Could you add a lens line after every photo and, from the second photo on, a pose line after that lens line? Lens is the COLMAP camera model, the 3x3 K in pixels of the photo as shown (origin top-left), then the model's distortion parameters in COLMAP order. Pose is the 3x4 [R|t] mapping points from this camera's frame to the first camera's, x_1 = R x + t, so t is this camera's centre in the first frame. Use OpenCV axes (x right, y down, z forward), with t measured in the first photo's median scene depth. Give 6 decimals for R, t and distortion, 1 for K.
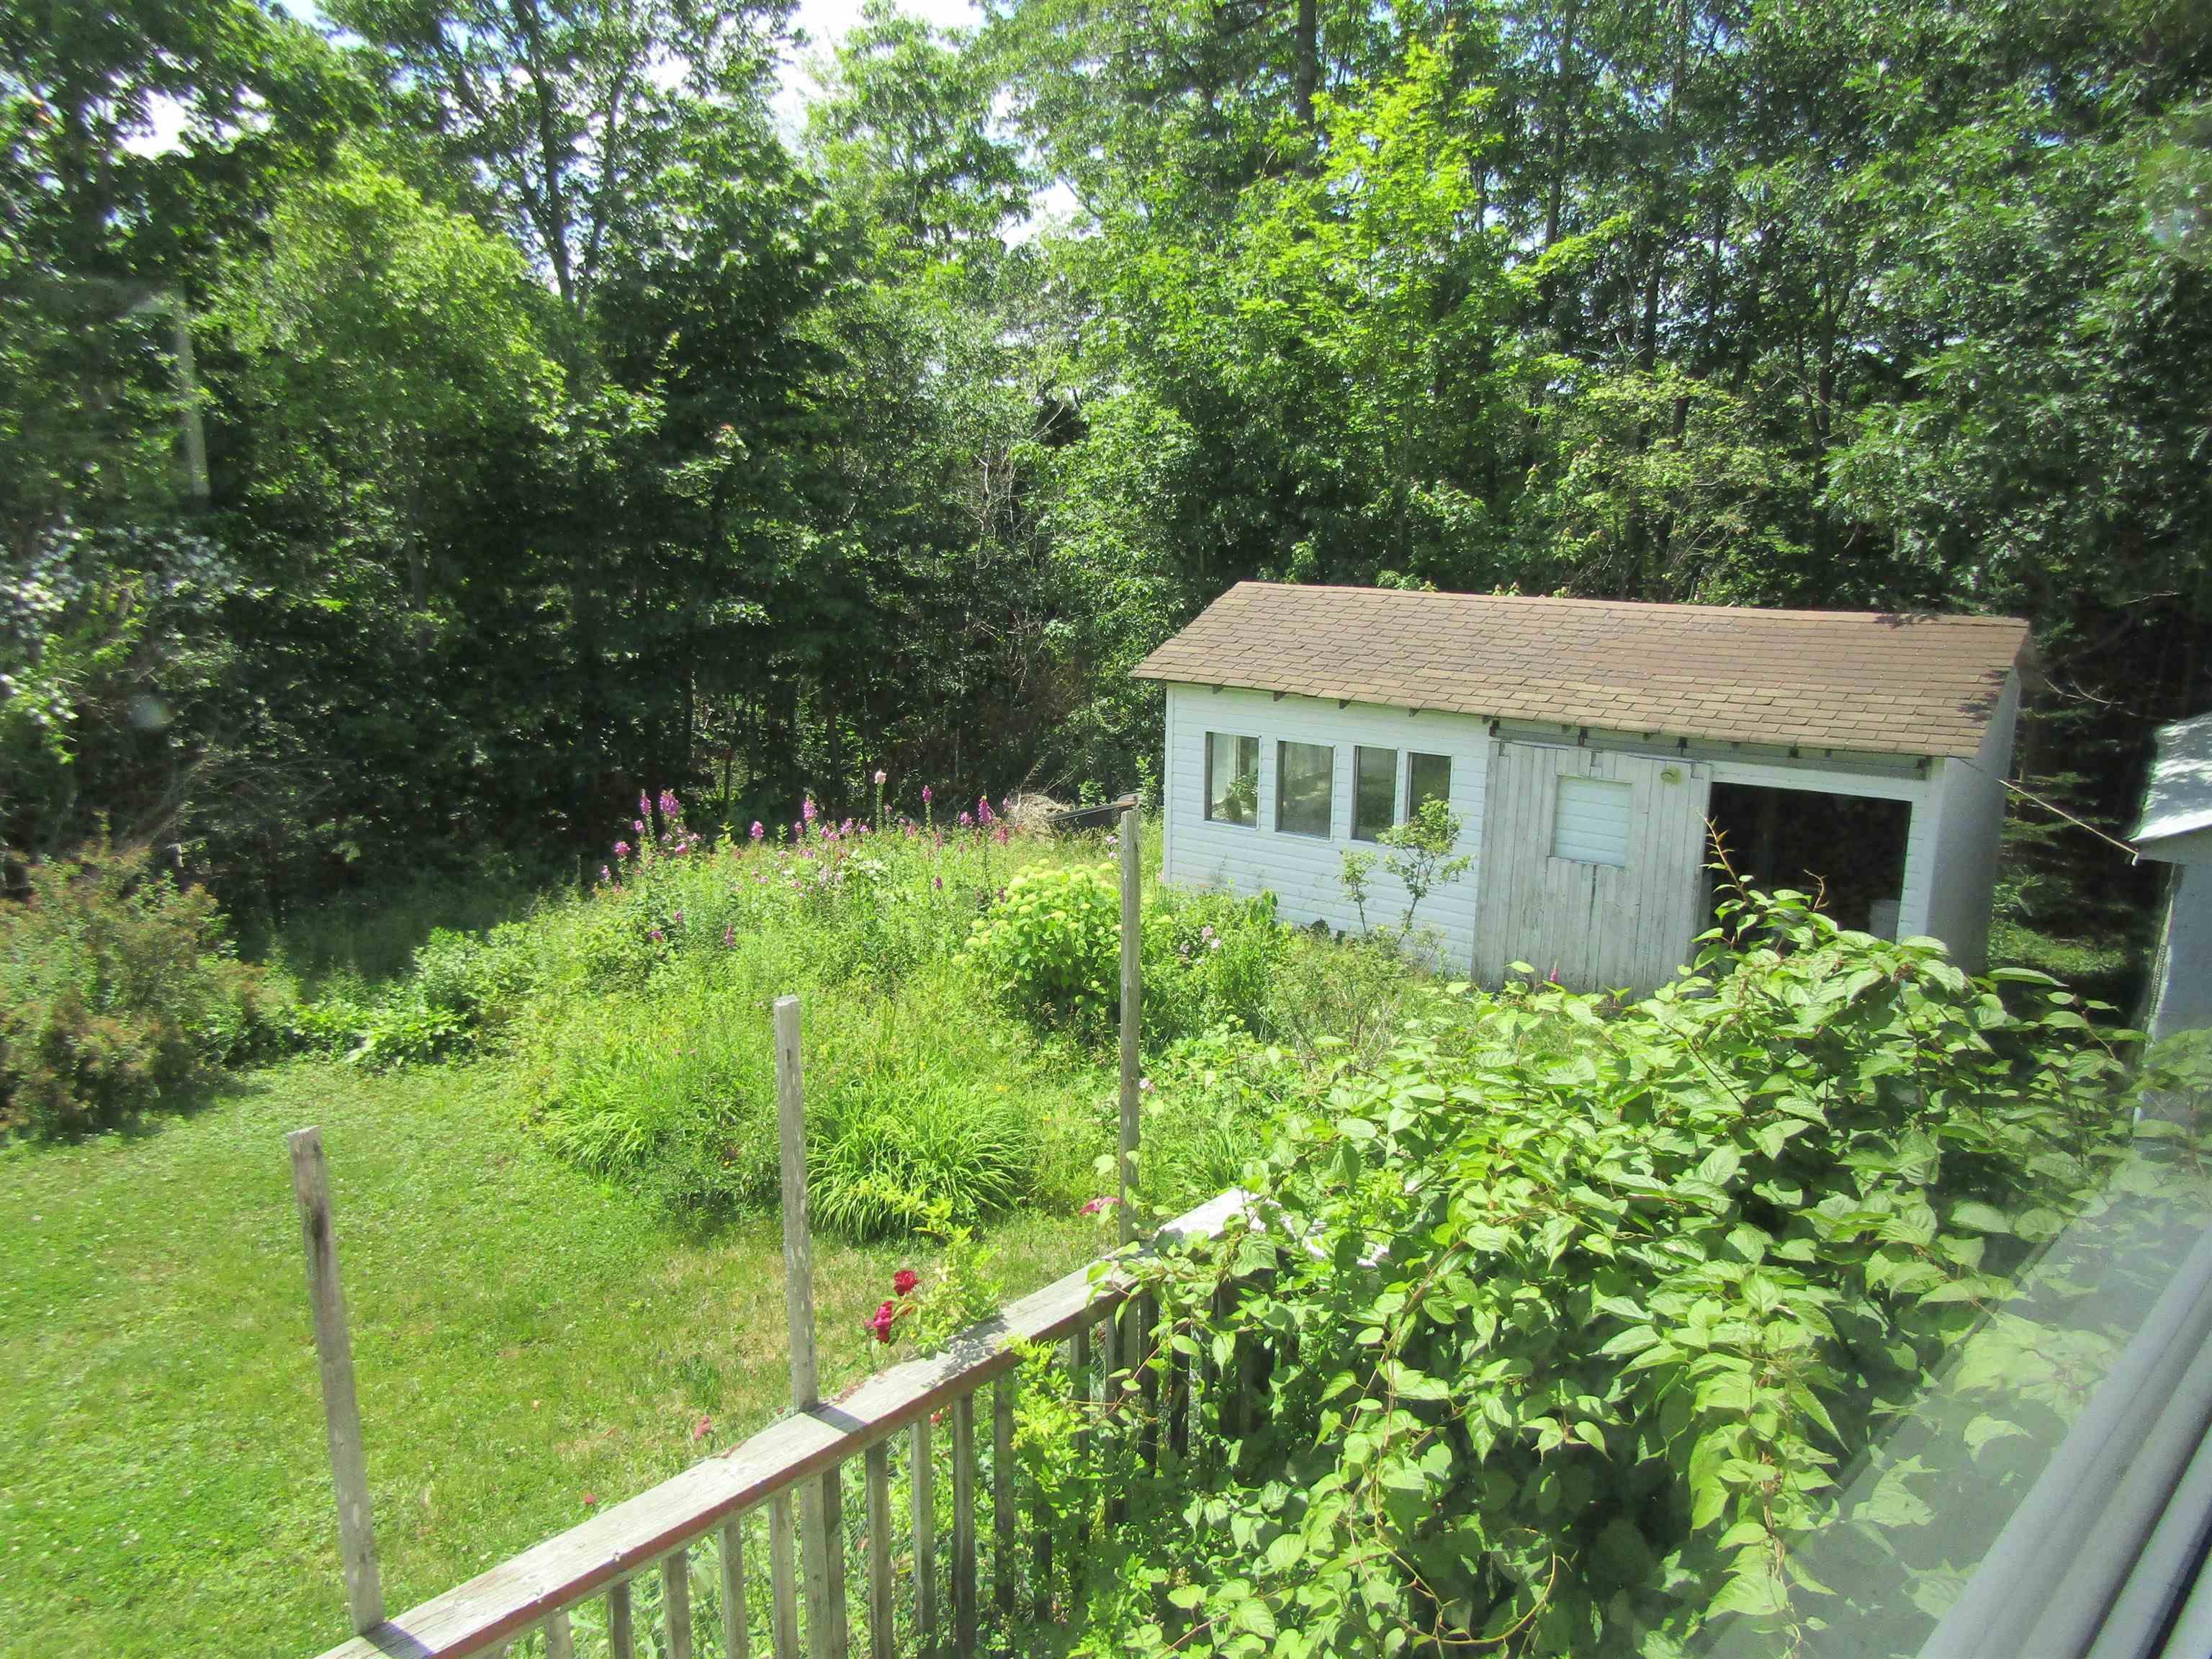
lens RADIAL K [[1573.5, 0, 1110.7], [0, 1573.5, 831.5], [0, 0, 1]] dist [-0.015494, 0.002579]
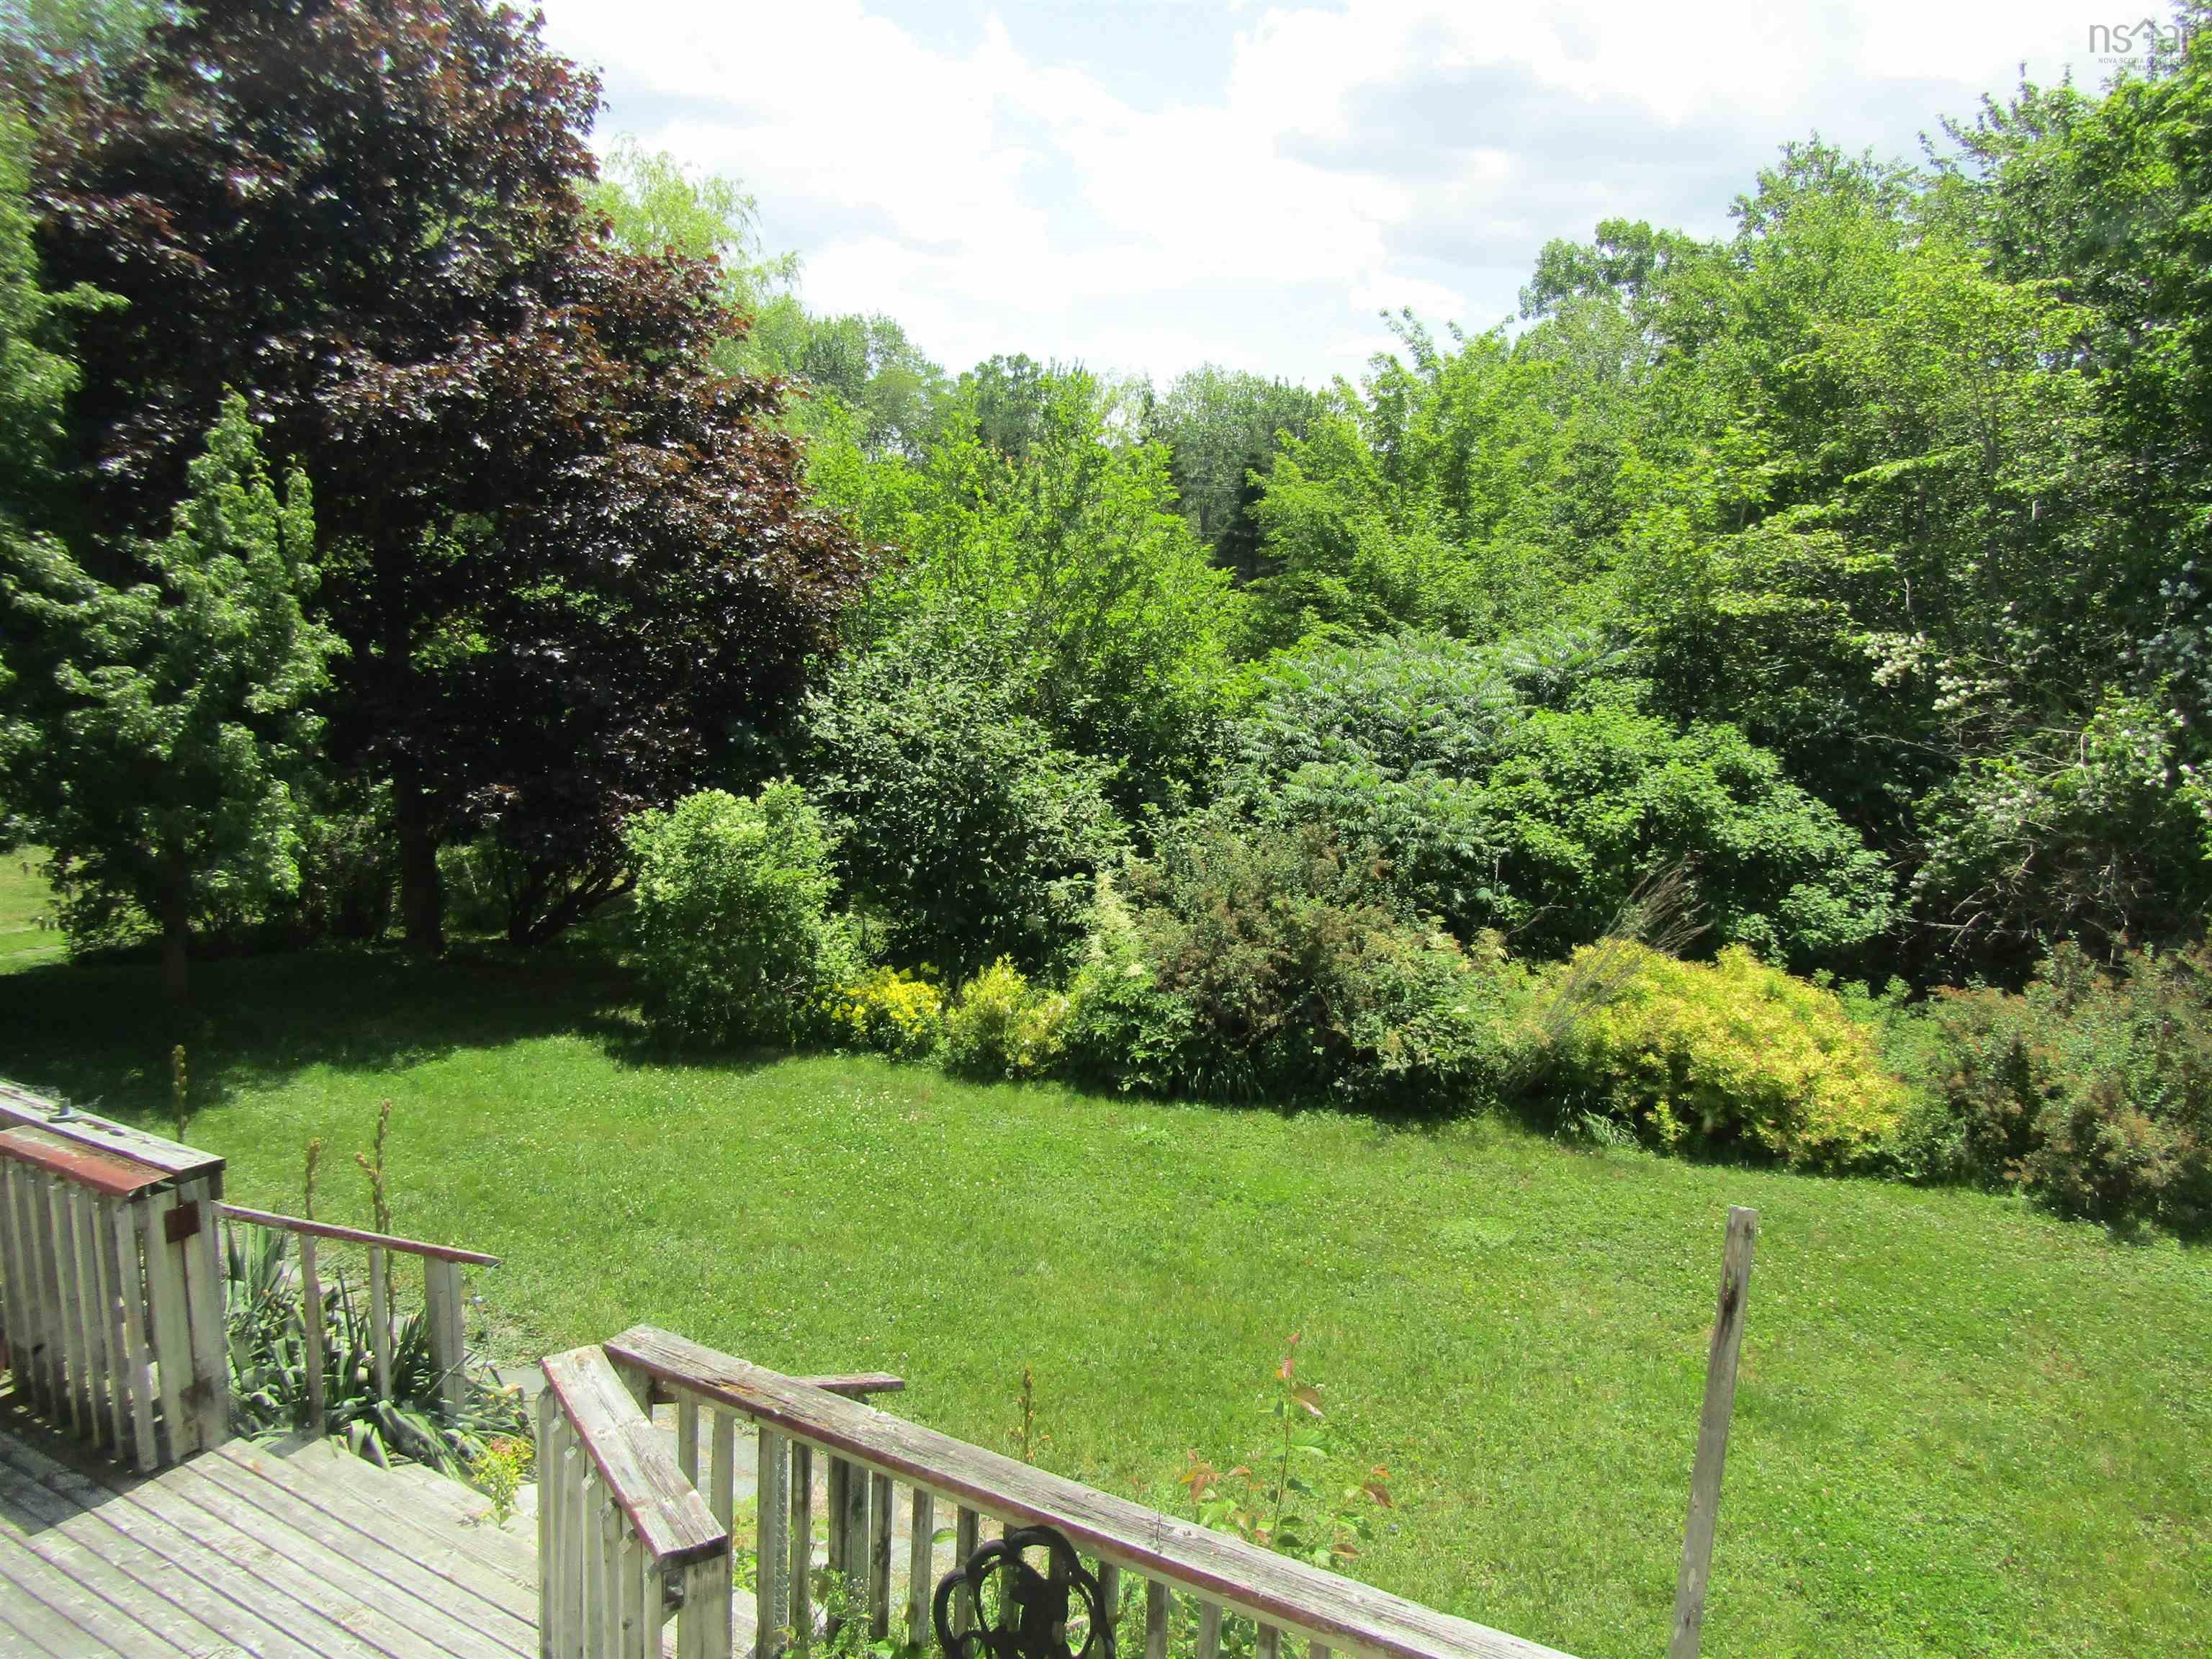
lens RADIAL K [[1570.4, 0, 1106.0], [0, 1570.4, 829.5], [0, 0, 1]] dist [-0.010884, -0.000280]
pose [[0.266977, 0.183459, -0.946079, 0.071982], [-0.233286, 0.964818, 0.121261, -0.019338], [0.935040, 0.188333, 0.300383, 0.050189]]
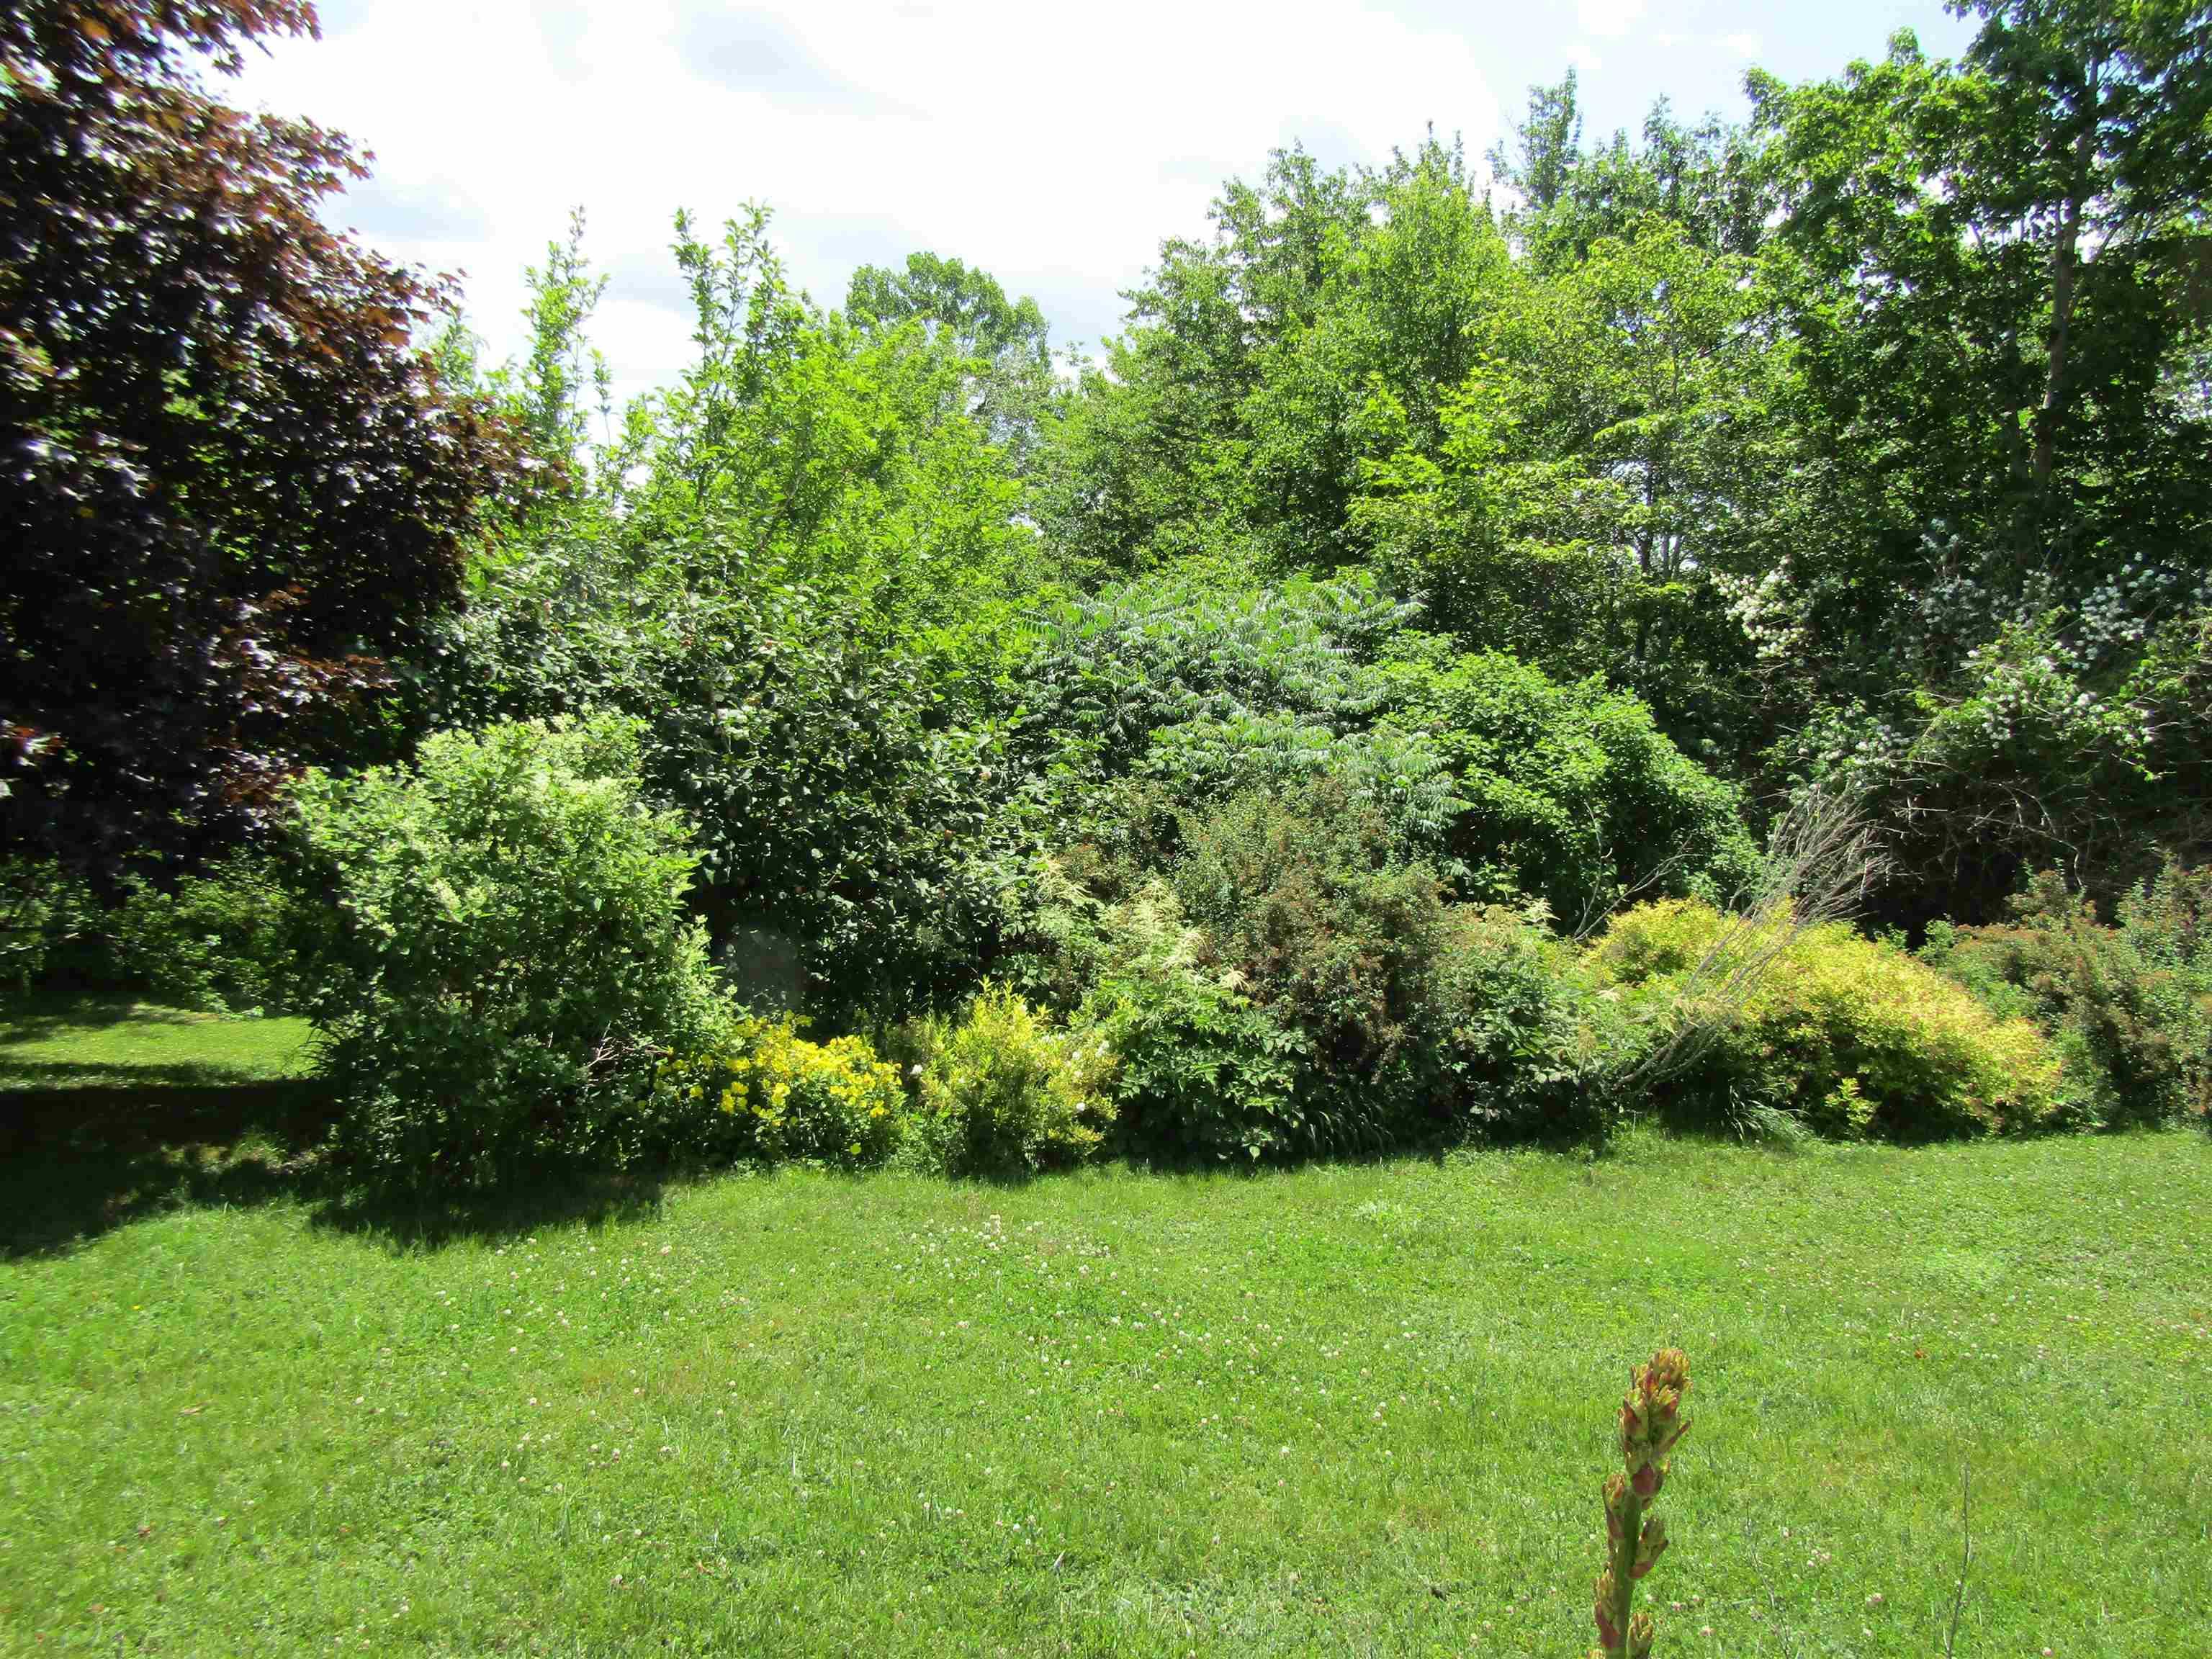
lens RADIAL K [[1574.4, 0, 1112.2], [0, 1574.4, 835.7], [0, 0, 1]] dist [-0.006075, 0.001468]
pose [[0.721846, 0.123661, -0.680915, -0.453700], [-0.209805, 0.976706, -0.045037, 0.170751], [0.659484, 0.175369, 0.730976, -0.154713]]
